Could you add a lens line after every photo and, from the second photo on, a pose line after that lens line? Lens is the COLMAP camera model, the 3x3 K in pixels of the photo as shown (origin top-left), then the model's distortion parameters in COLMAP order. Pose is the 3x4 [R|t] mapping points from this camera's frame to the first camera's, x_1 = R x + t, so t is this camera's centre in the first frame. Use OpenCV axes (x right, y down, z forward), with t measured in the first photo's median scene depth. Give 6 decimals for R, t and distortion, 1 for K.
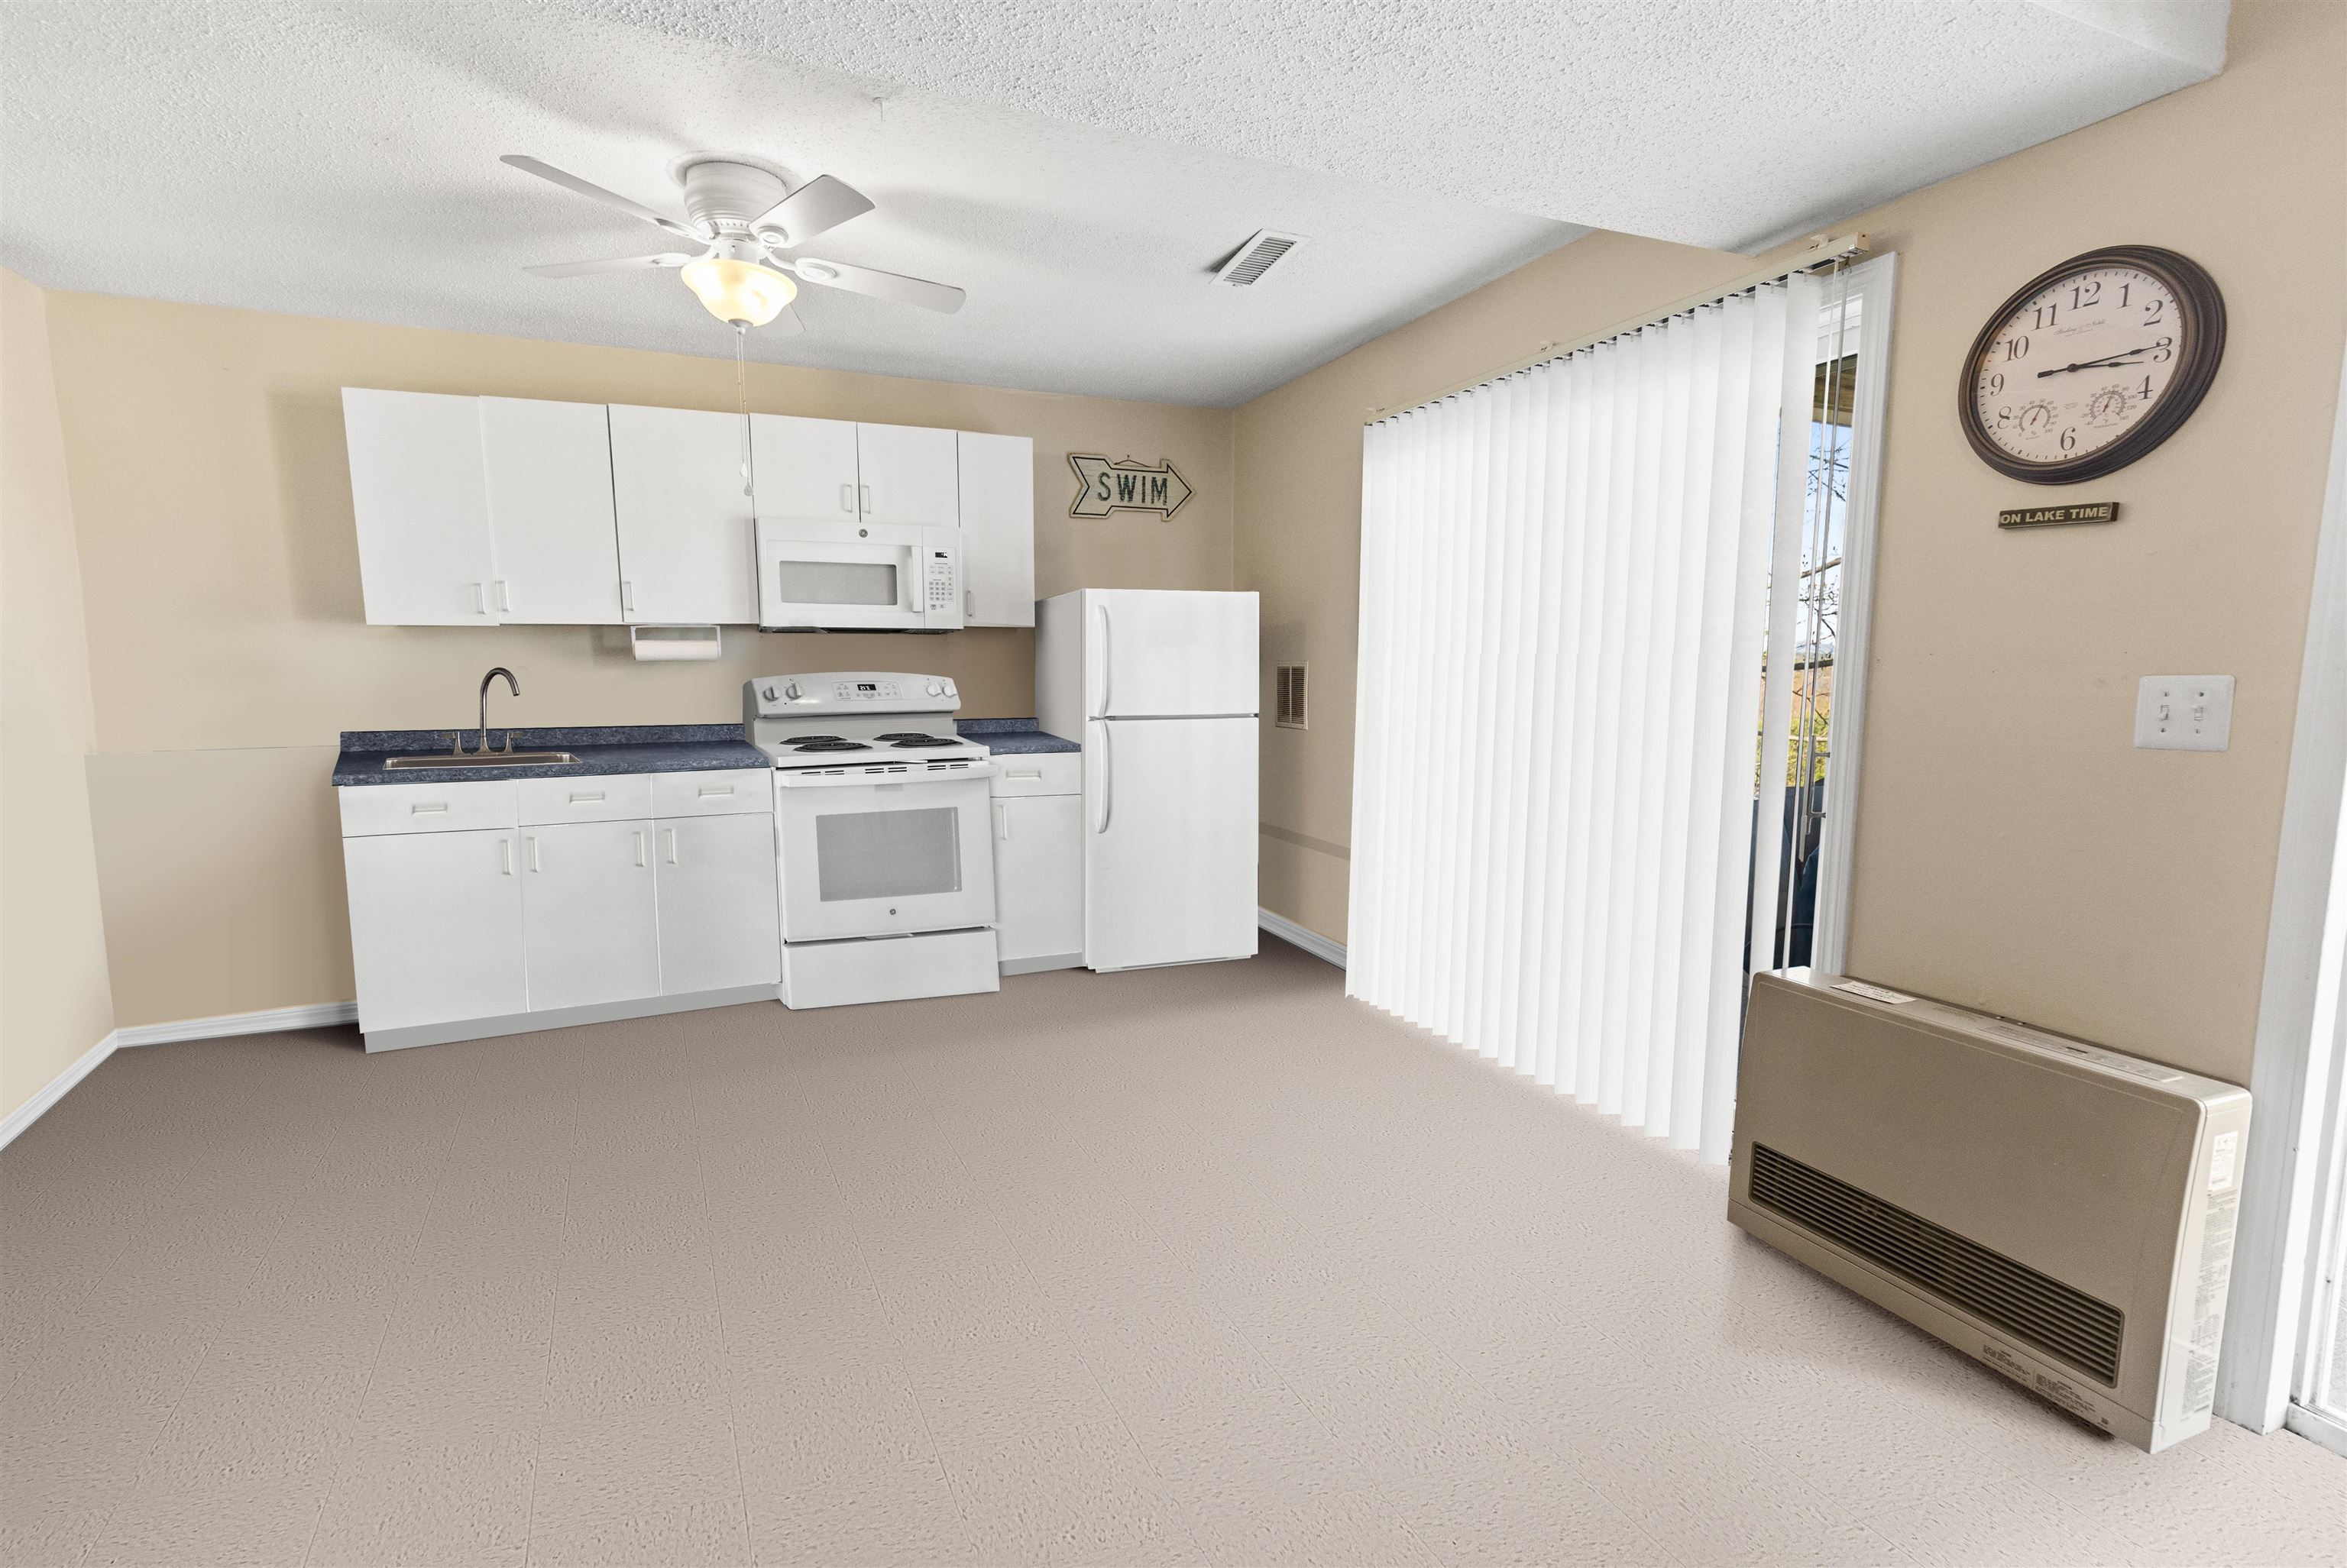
lens RADIAL K [[1050.4, 0, 1171.4], [0, 1050.4, 797.7], [0, 0, 1]] dist [-0.002706, -0.000315]
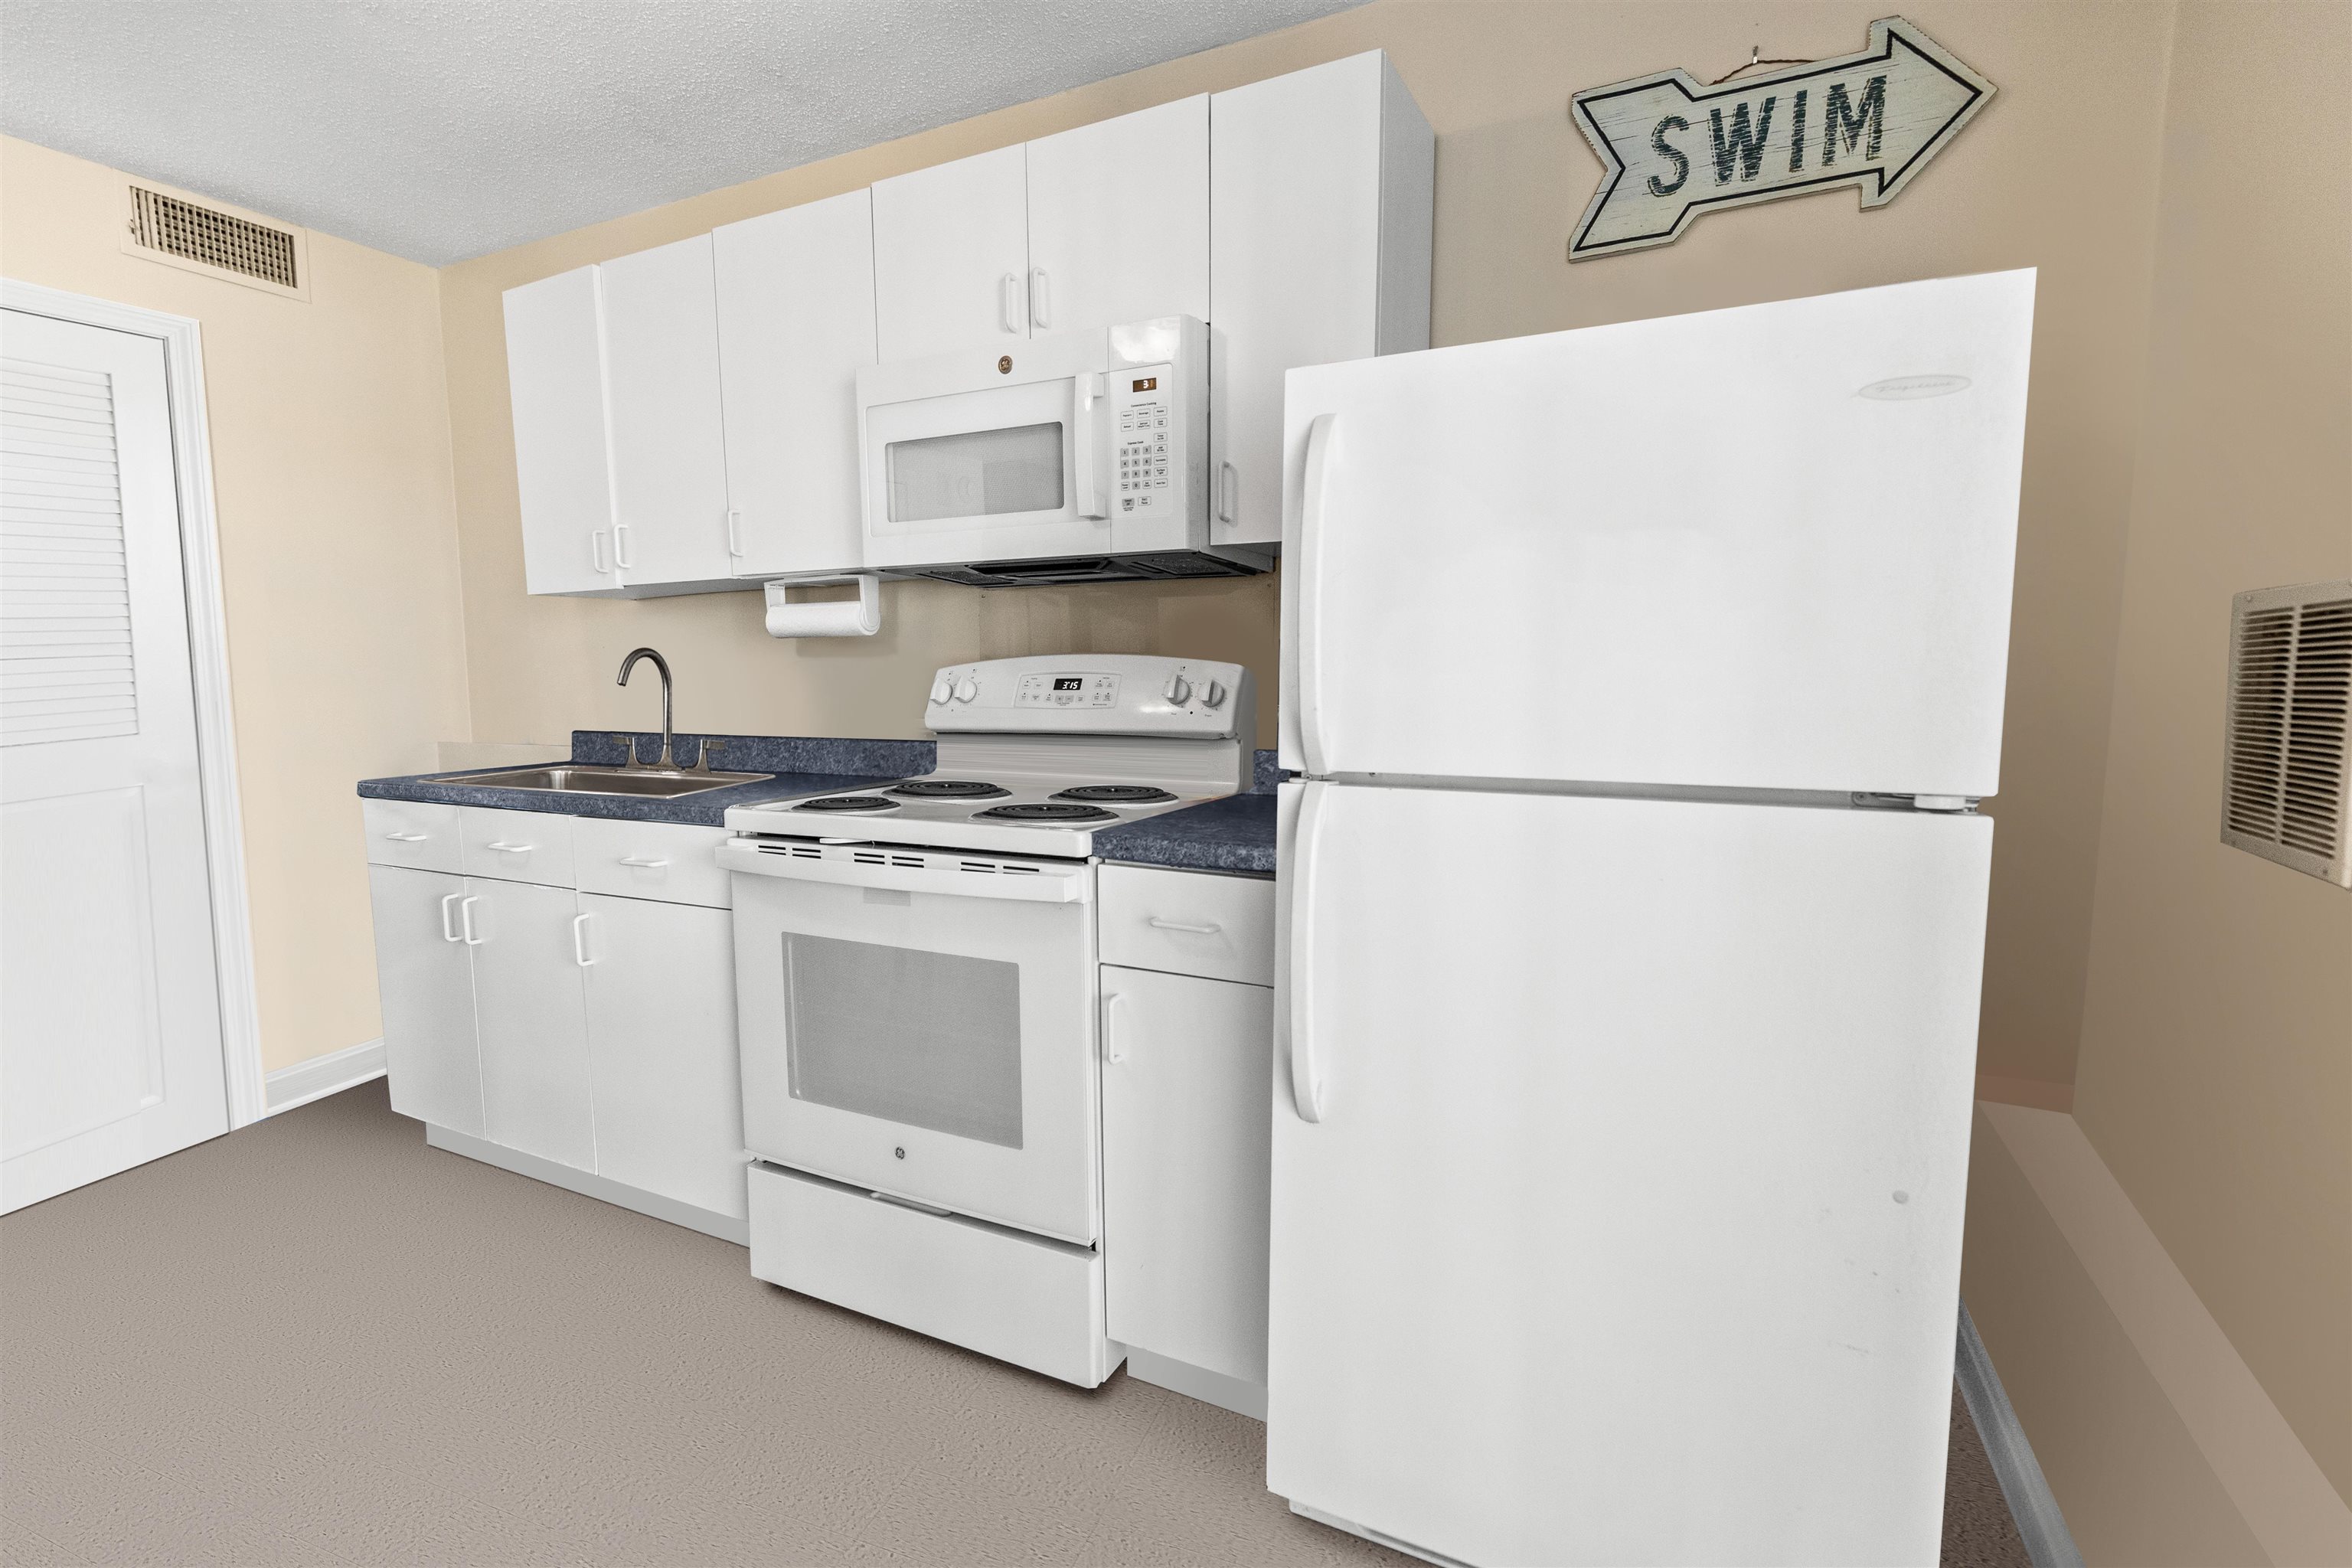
lens RADIAL K [[1052.8, 0, 1193.3], [0, 1052.8, 808.5], [0, 0, 1]] dist [-0.002706, -0.000315]
pose [[0.655789, 0.092205, -0.749292, 0.158980], [-0.098603, 0.994473, 0.036078, -0.077222], [0.748477, 0.050223, 0.661256, 0.797653]]
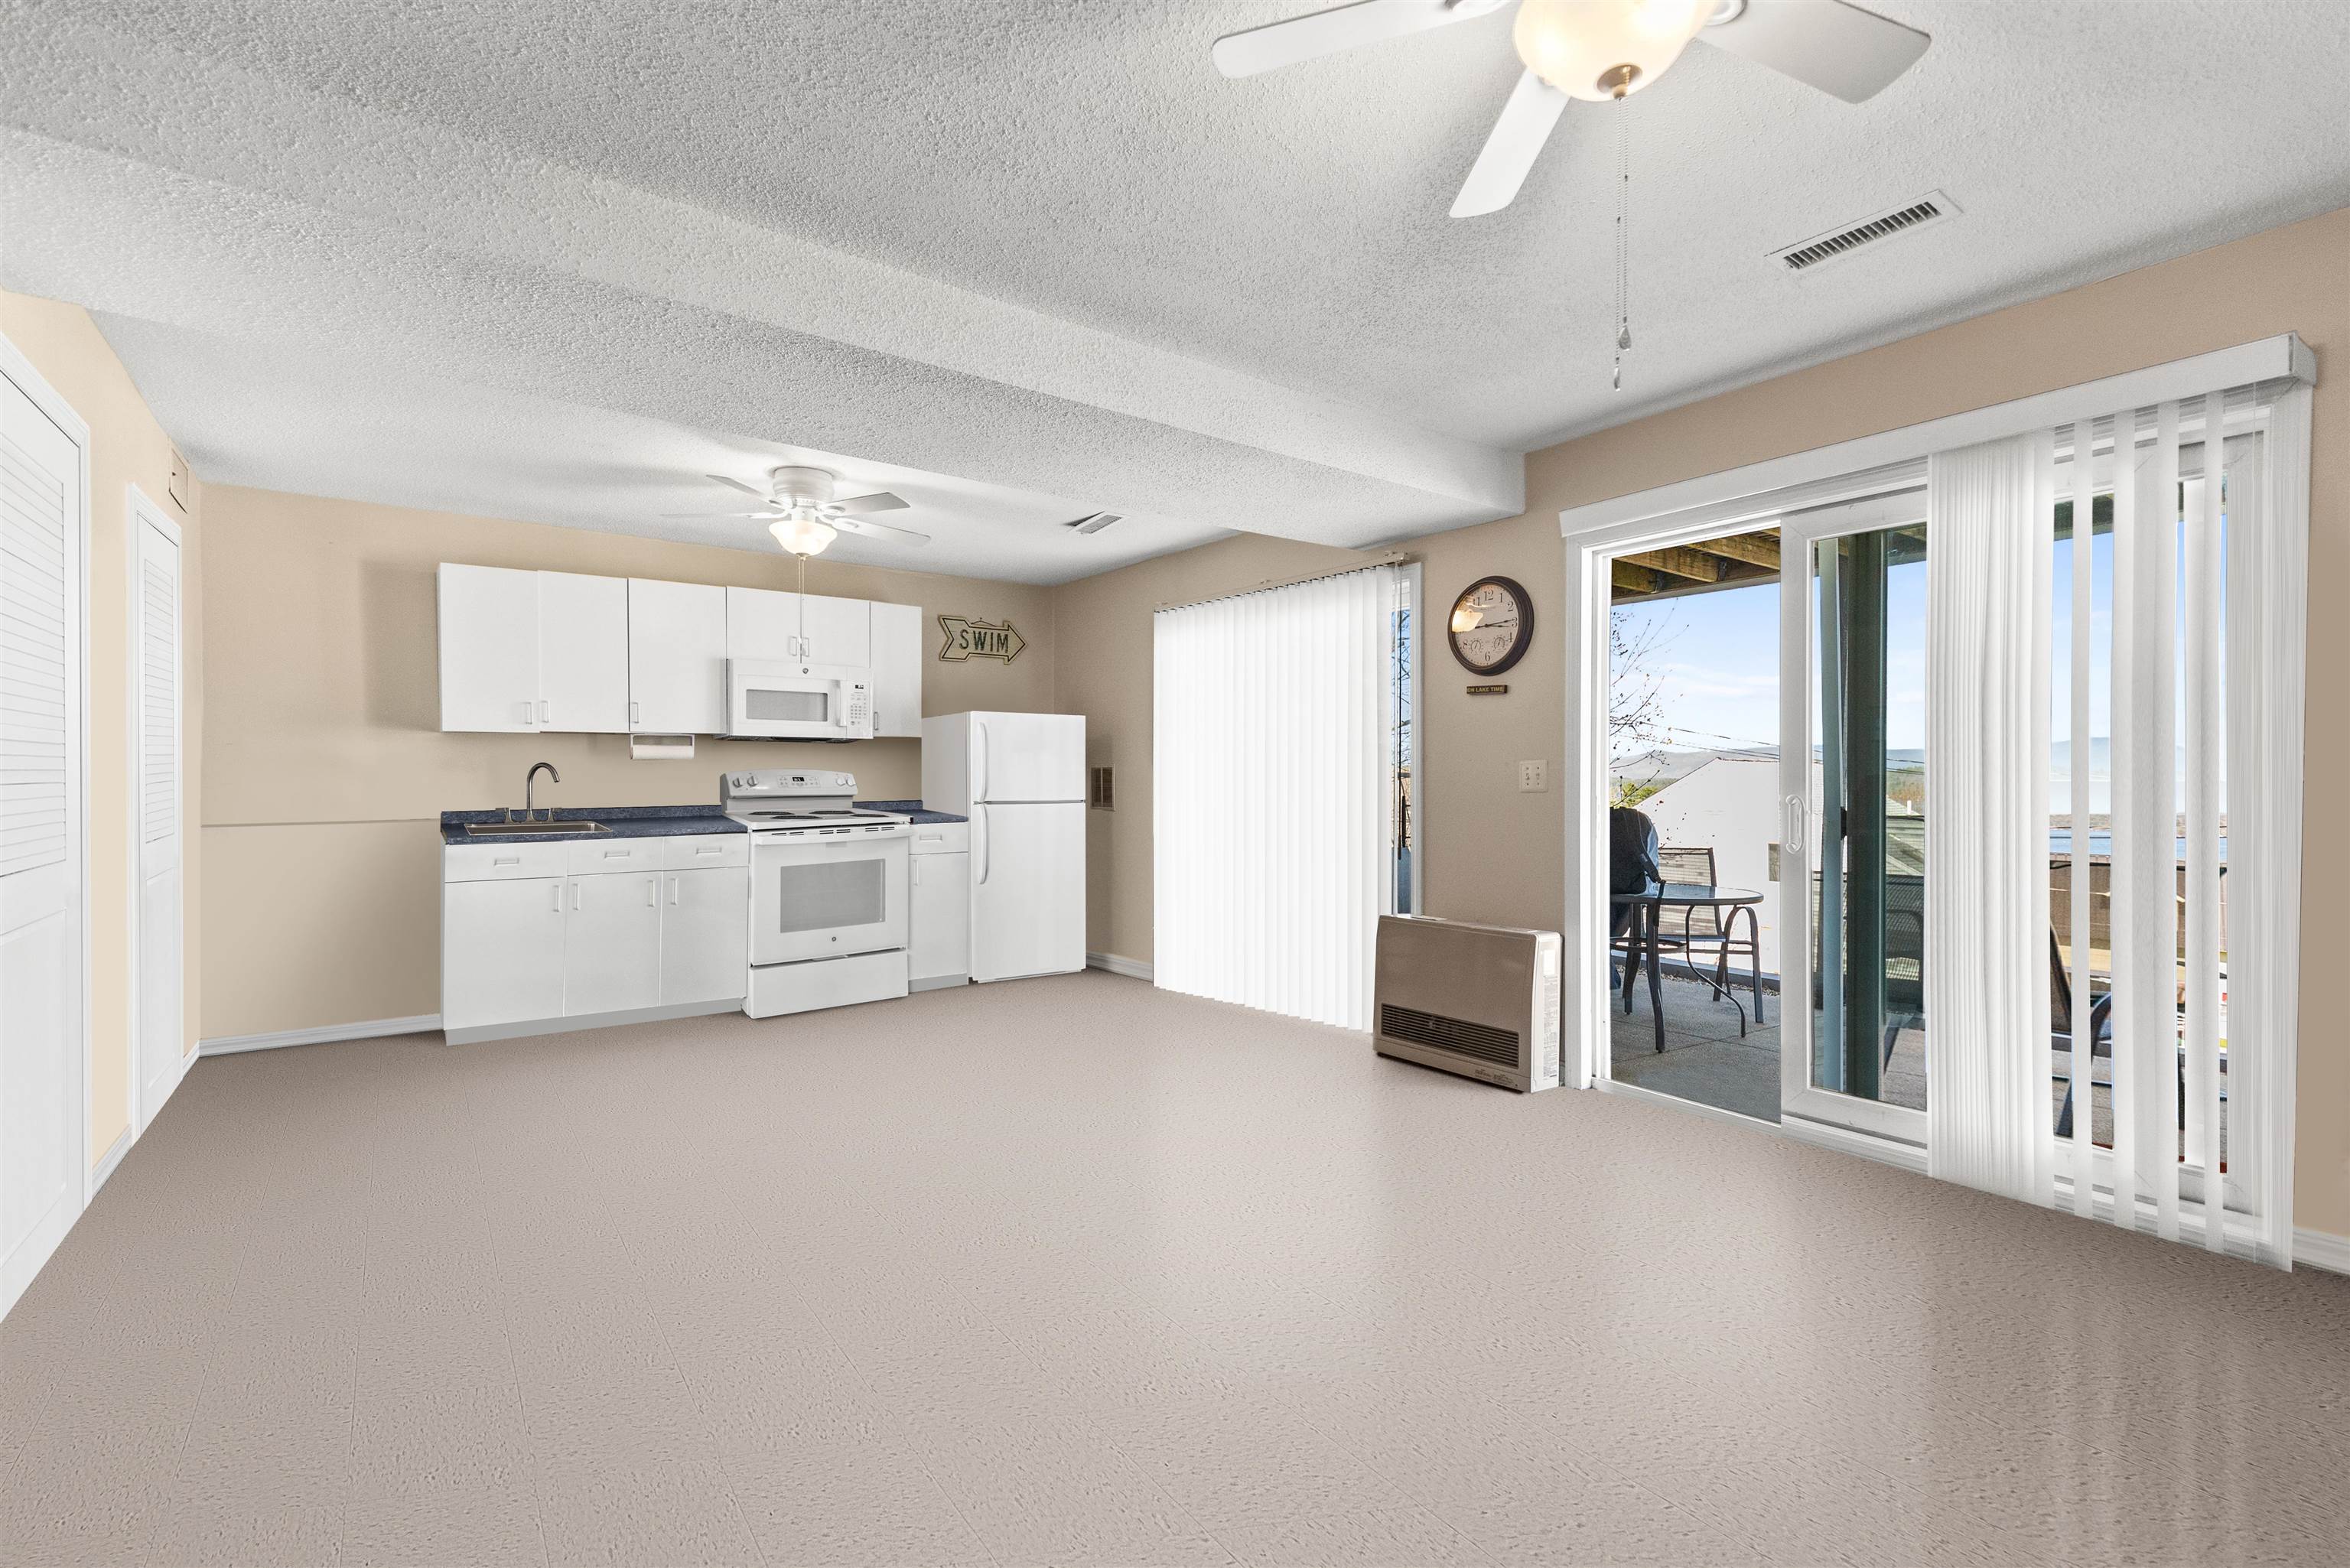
lens RADIAL K [[1051.8, 0, 1149.5], [0, 1051.8, 793.4], [0, 0, 1]] dist [-0.002706, -0.000315]
pose [[0.976106, -0.000602, 0.217292, -0.159112], [0.026001, 0.993134, -0.114052, 0.088321], [-0.215732, 0.116977, 0.969421, -0.469971]]
